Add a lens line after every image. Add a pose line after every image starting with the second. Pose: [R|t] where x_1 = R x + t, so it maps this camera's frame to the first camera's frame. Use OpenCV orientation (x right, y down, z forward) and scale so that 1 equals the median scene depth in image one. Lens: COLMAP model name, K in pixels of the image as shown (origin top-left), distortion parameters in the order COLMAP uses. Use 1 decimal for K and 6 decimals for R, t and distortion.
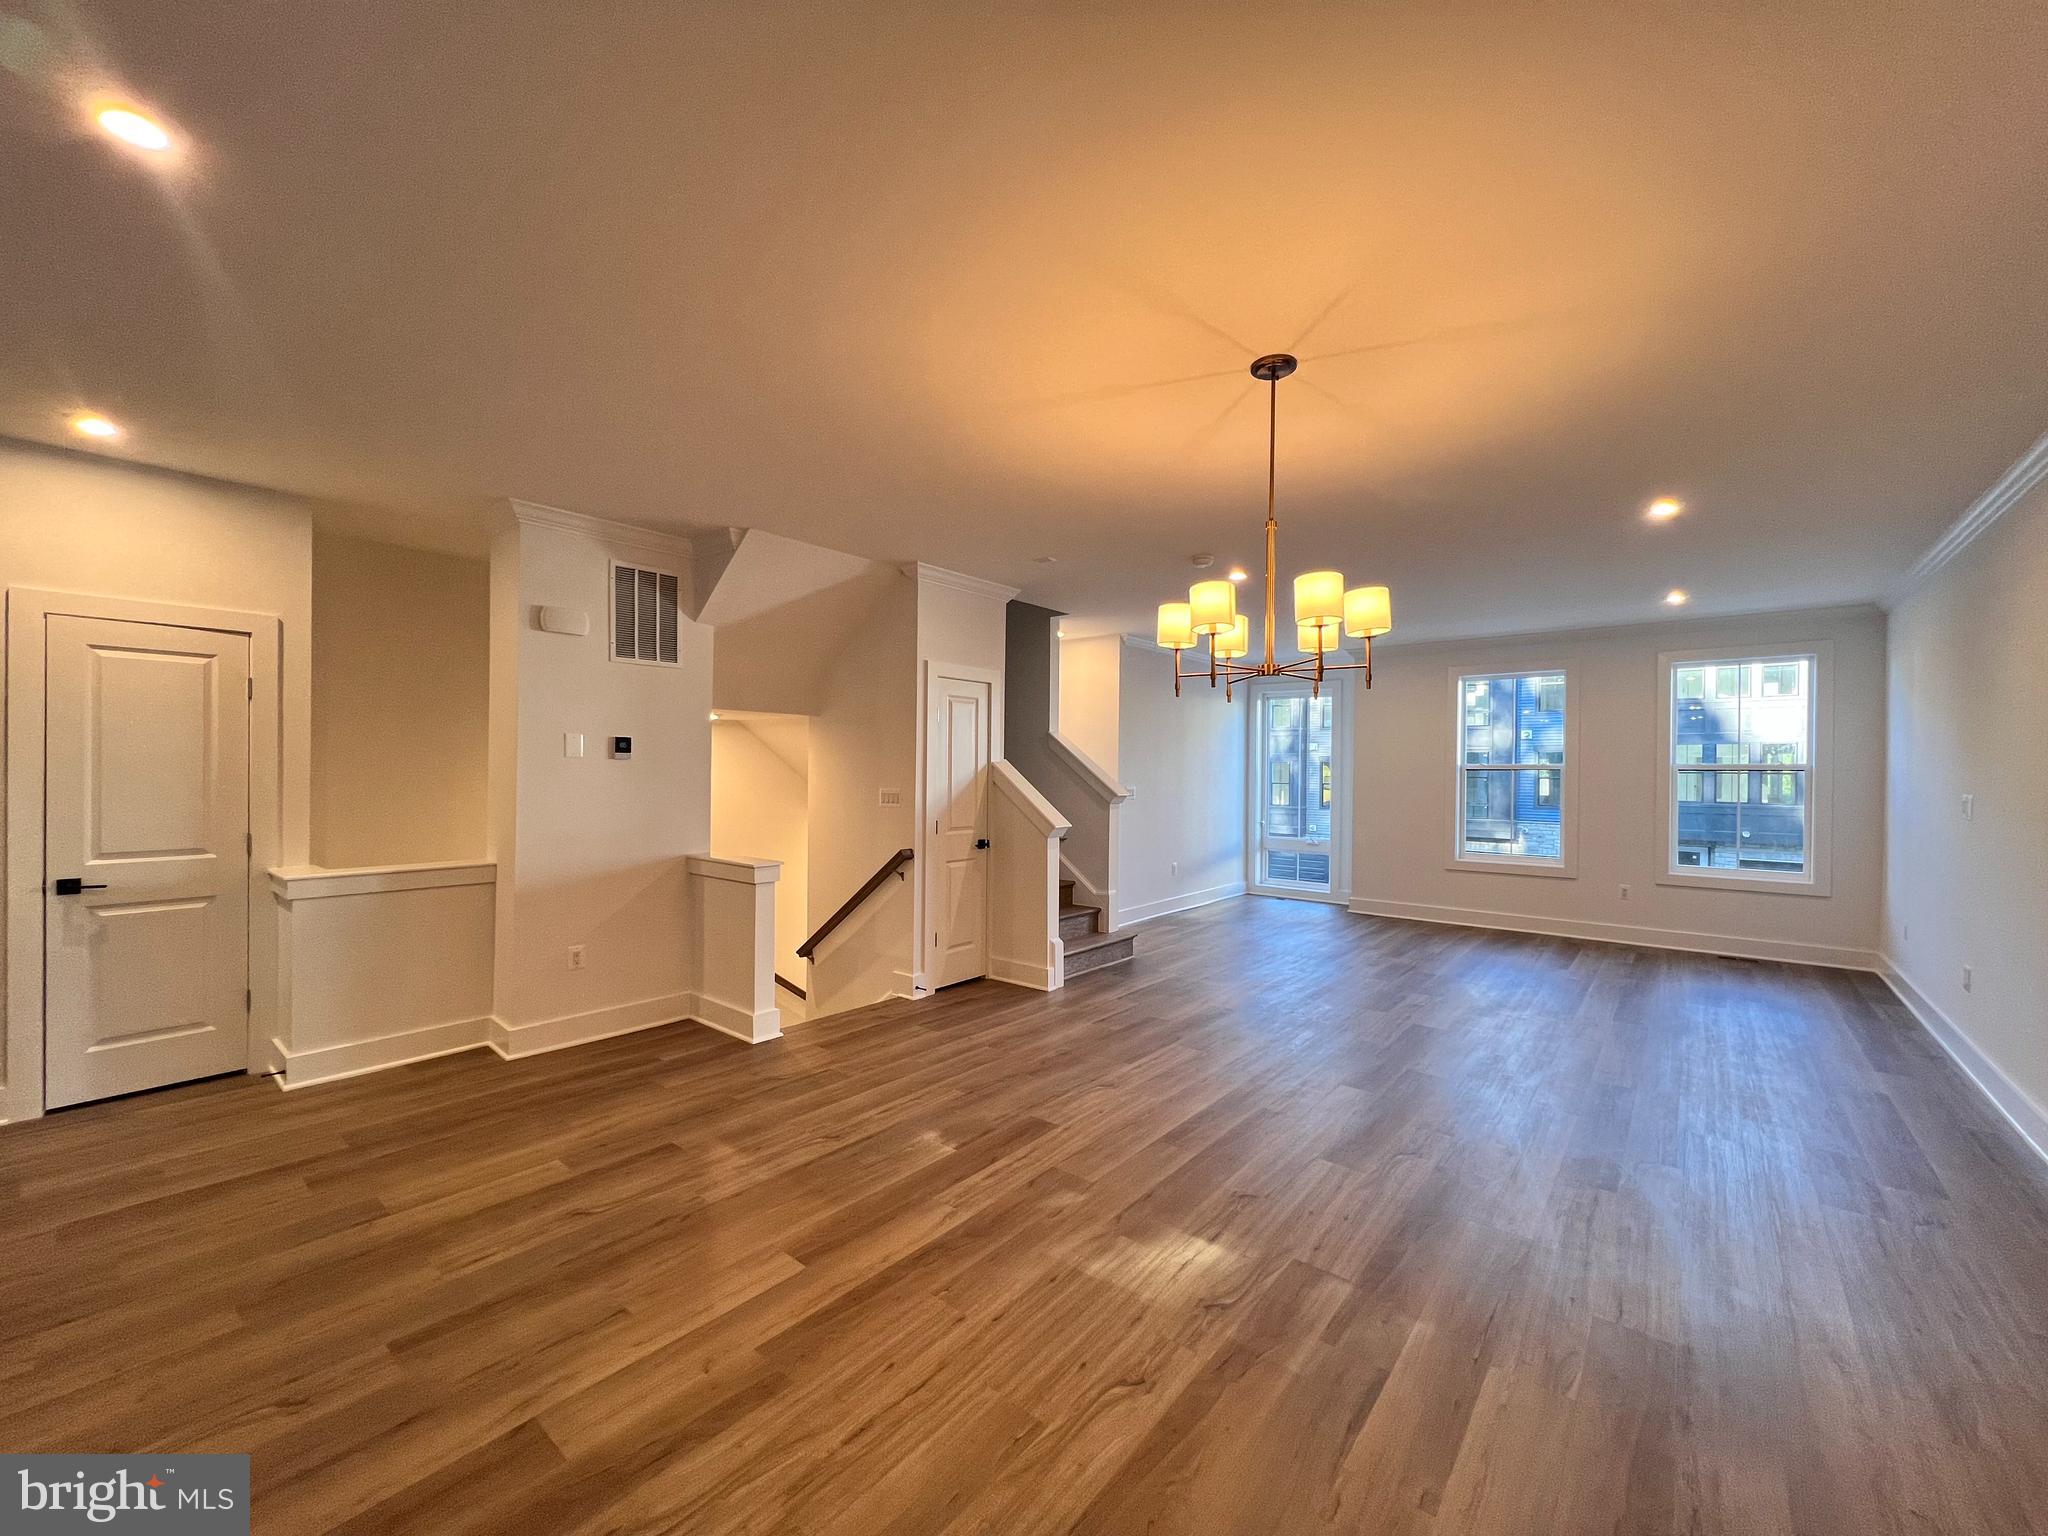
lens RADIAL K [[813.5, 0, 1029.5], [0, 813.5, 755.1], [0, 0, 1]] dist [-0.006406, 0.000078]
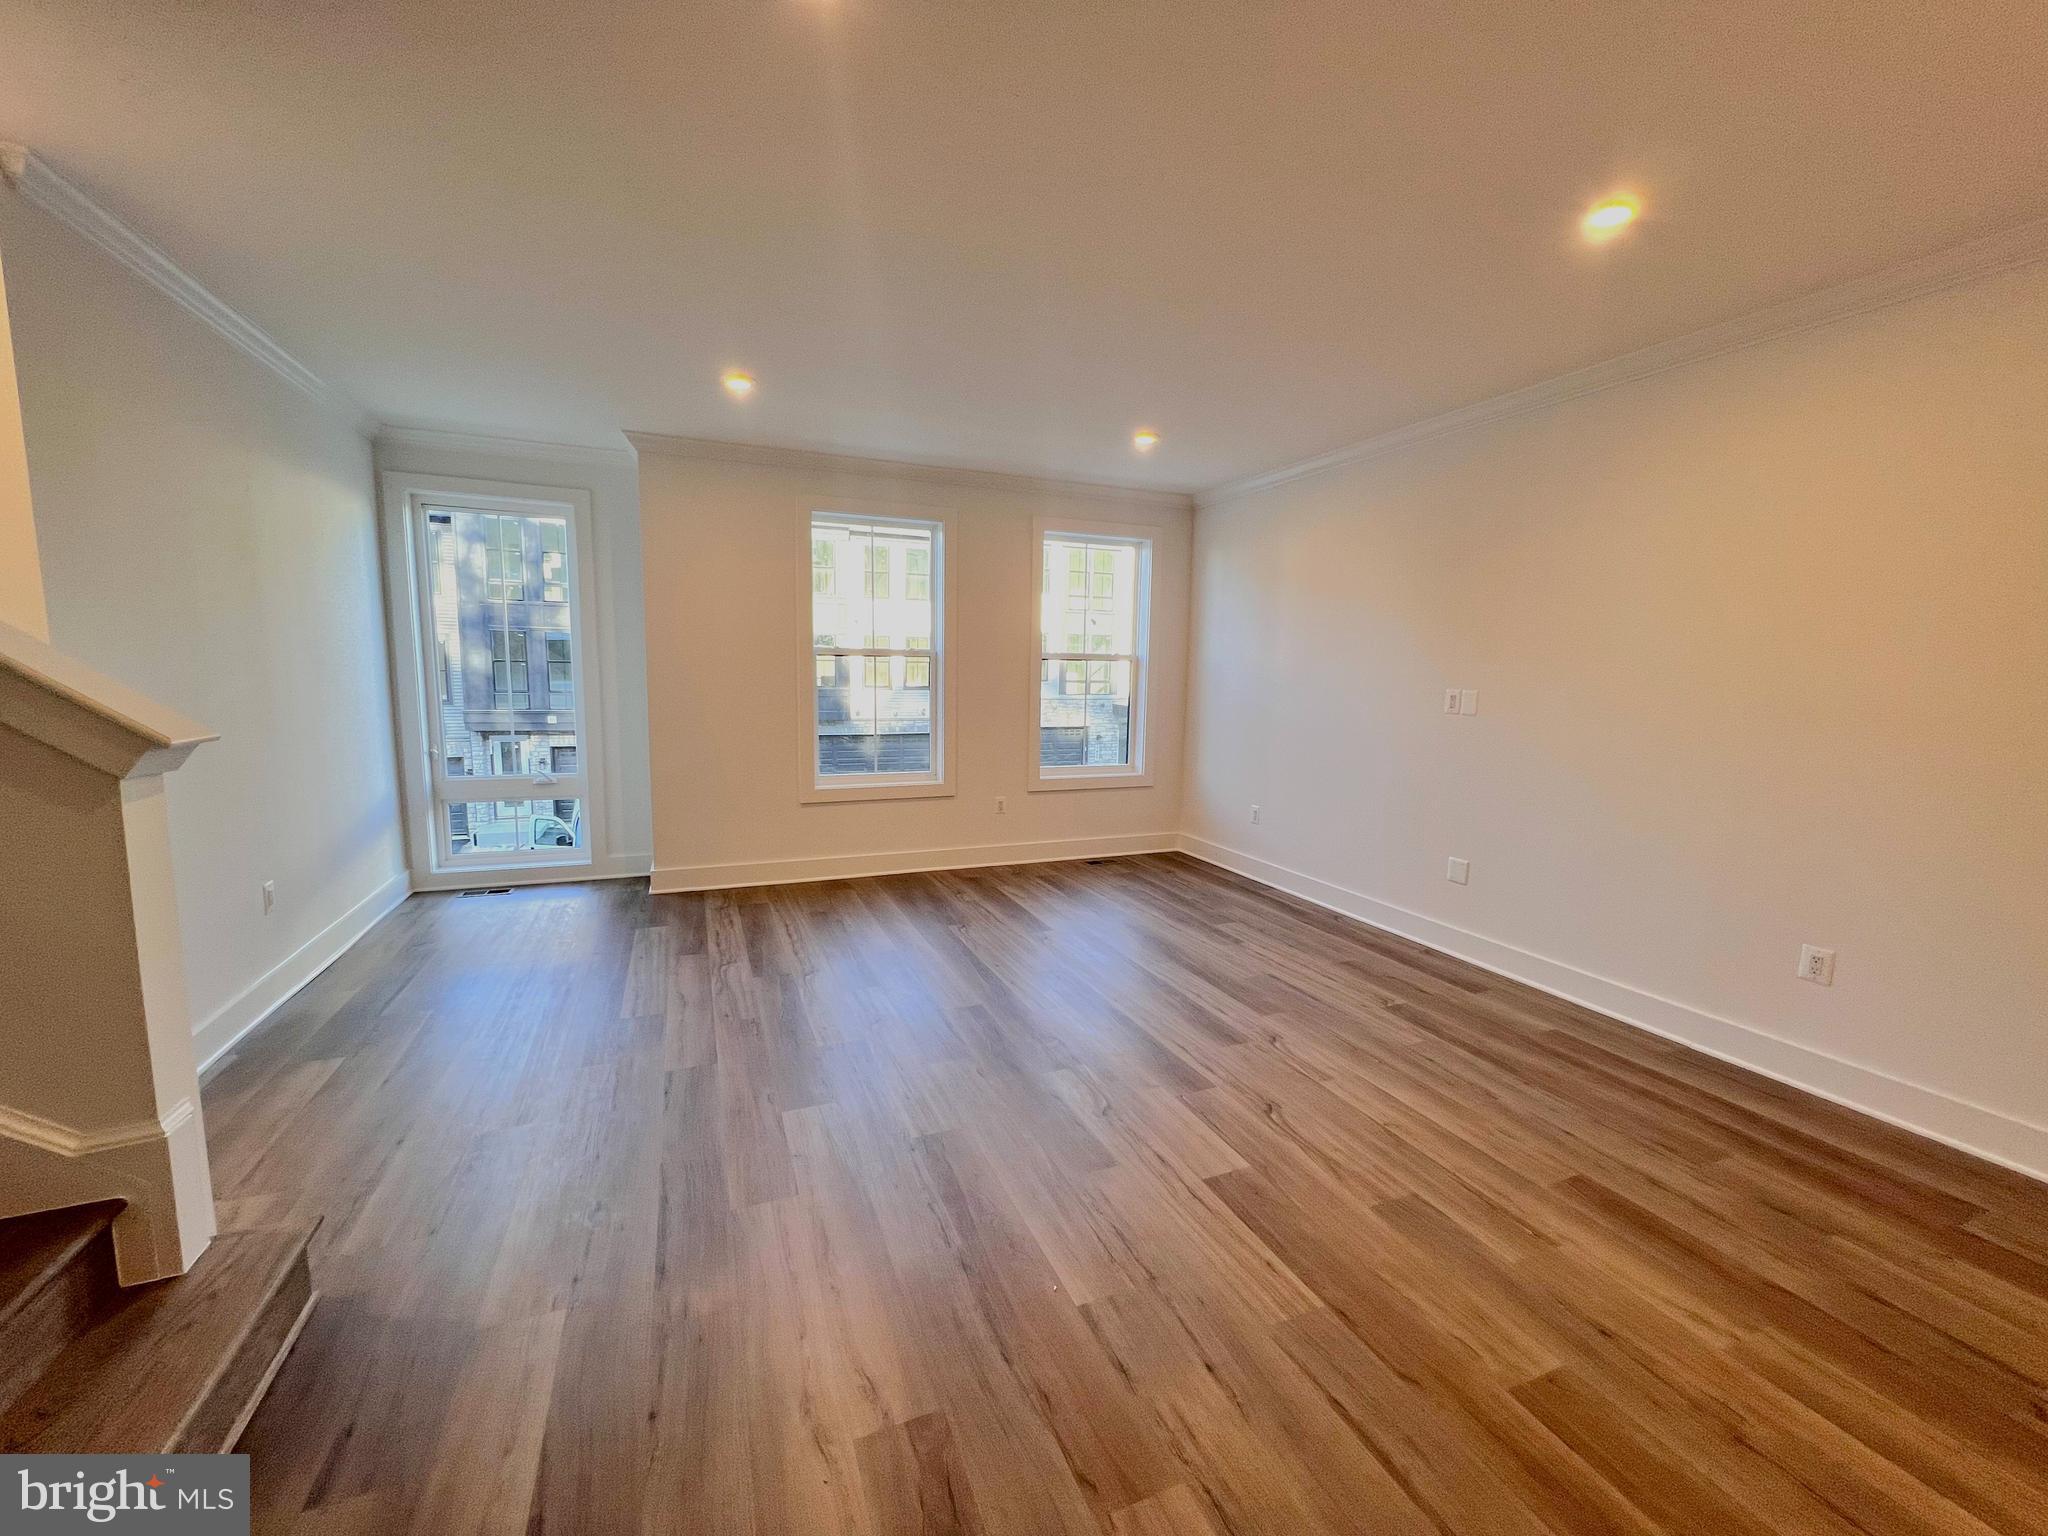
lens RADIAL K [[813.5, 0, 1029.5], [0, 813.5, 755.1], [0, 0, 1]] dist [-0.006406, 0.000078]
pose [[0.453463, -0.099036, 0.885756, 0.010089], [-0.032538, 0.991305, 0.127495, 0.014125], [-0.890681, -0.086635, 0.446298, 0.759630]]
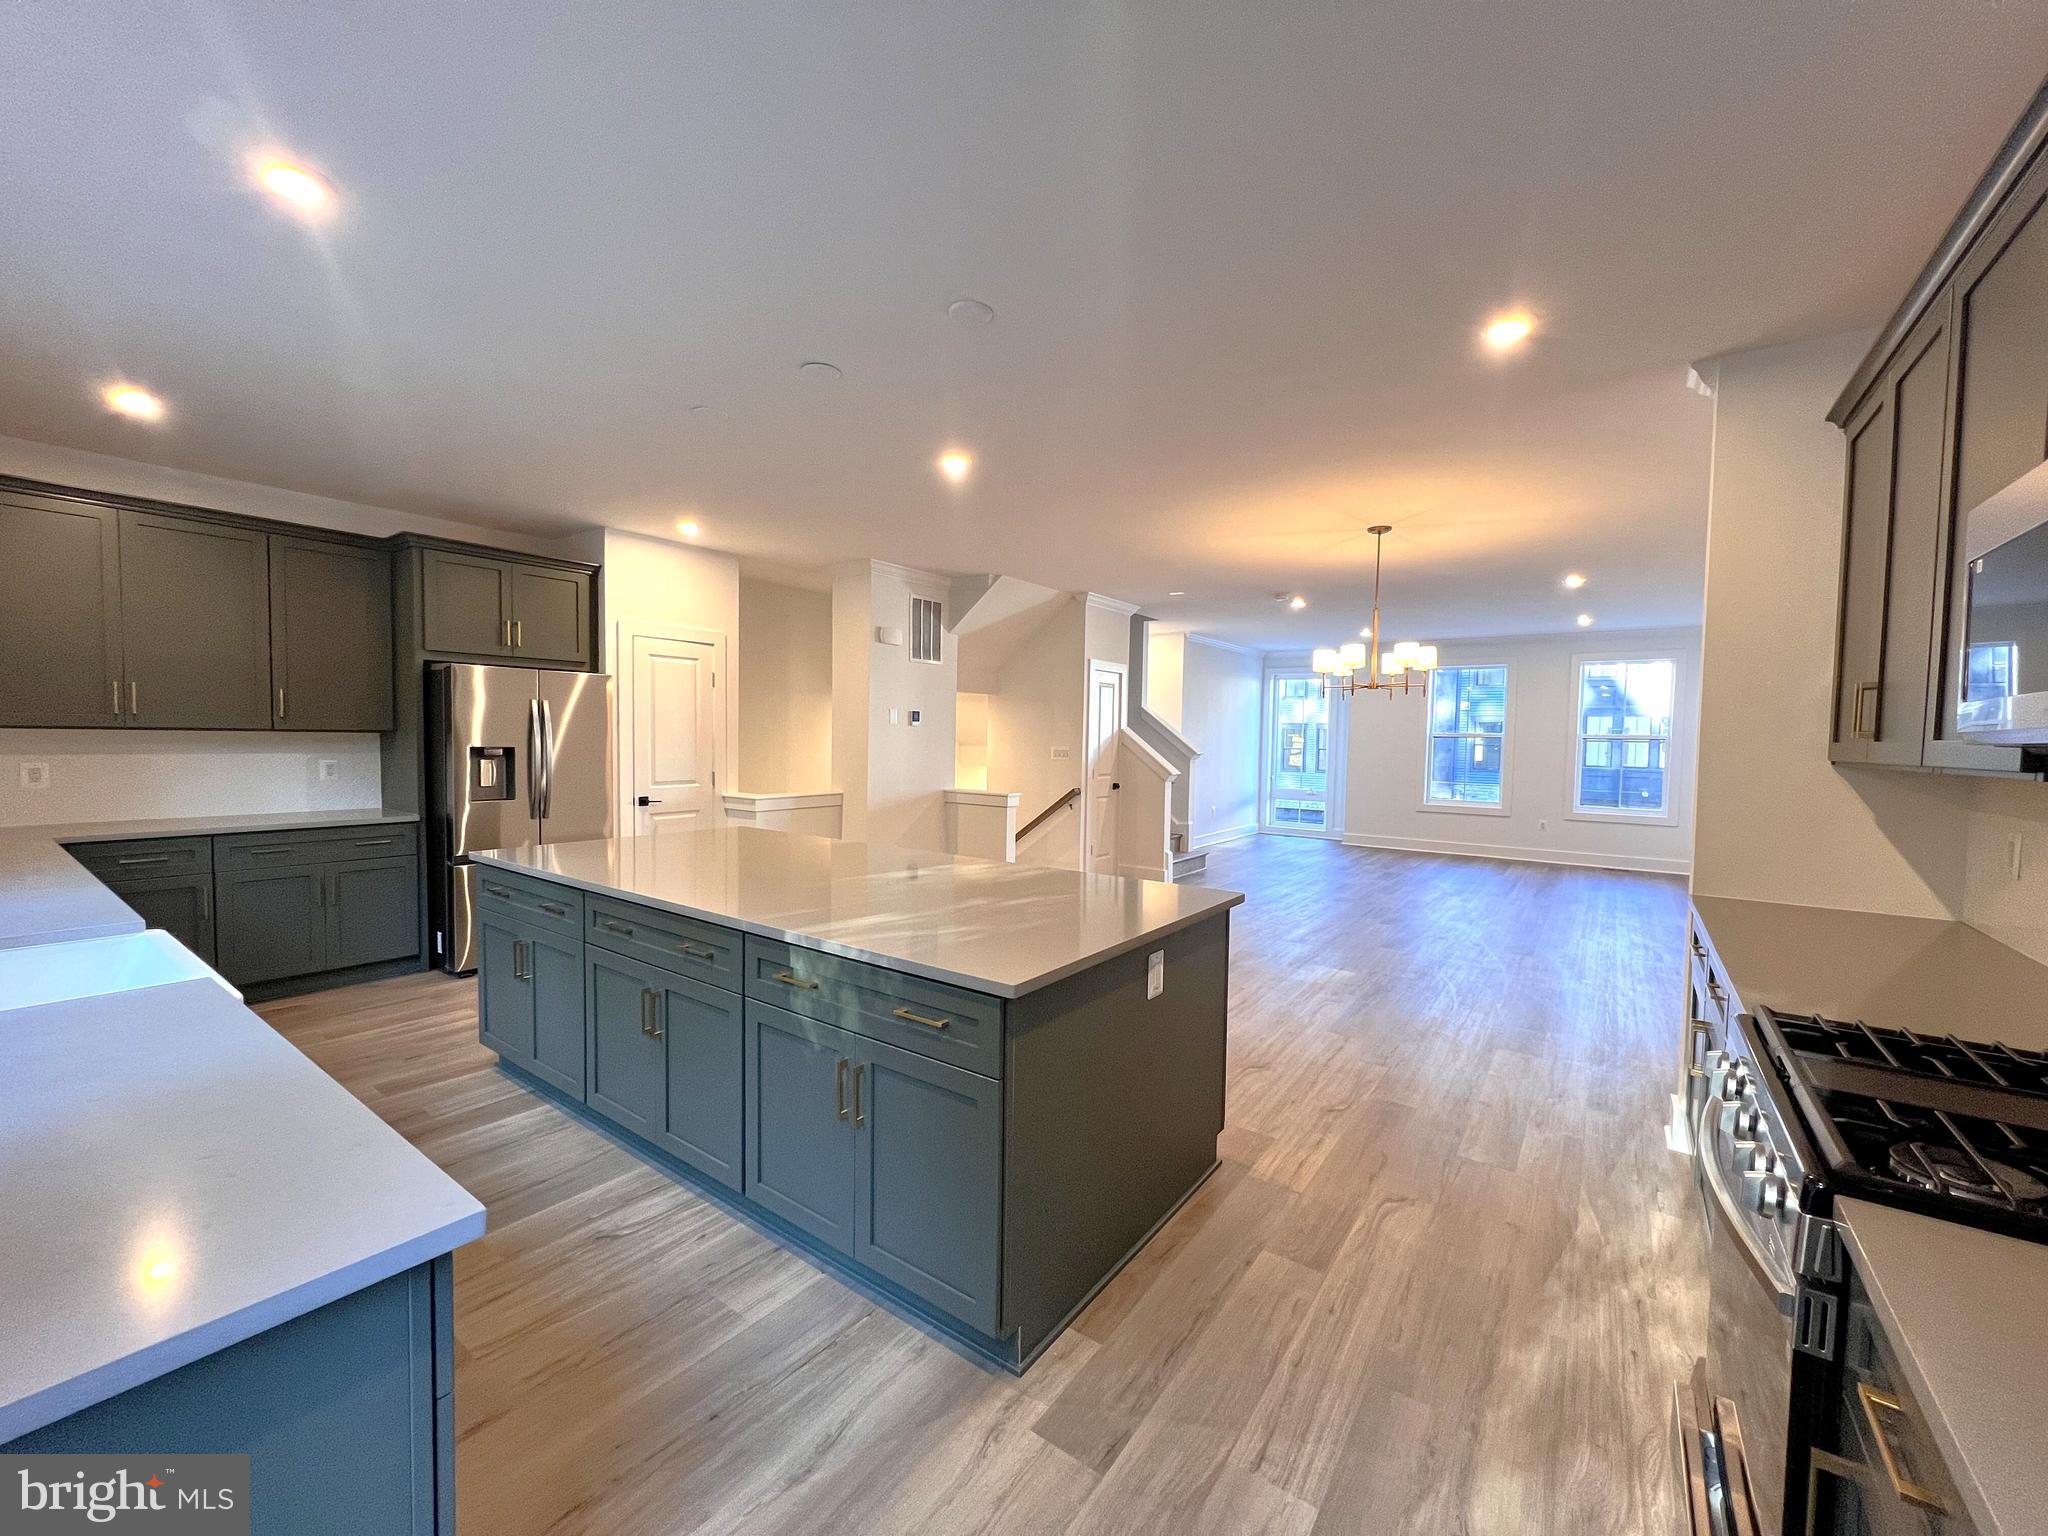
lens RADIAL K [[813.5, 0, 1029.5], [0, 813.5, 755.1], [0, 0, 1]] dist [-0.006406, 0.000078]
pose [[0.997894, 0.007044, 0.064489, -0.301249], [-0.009903, 0.998977, 0.044131, -0.007184], [-0.064112, -0.044676, 0.996942, -0.416436]]
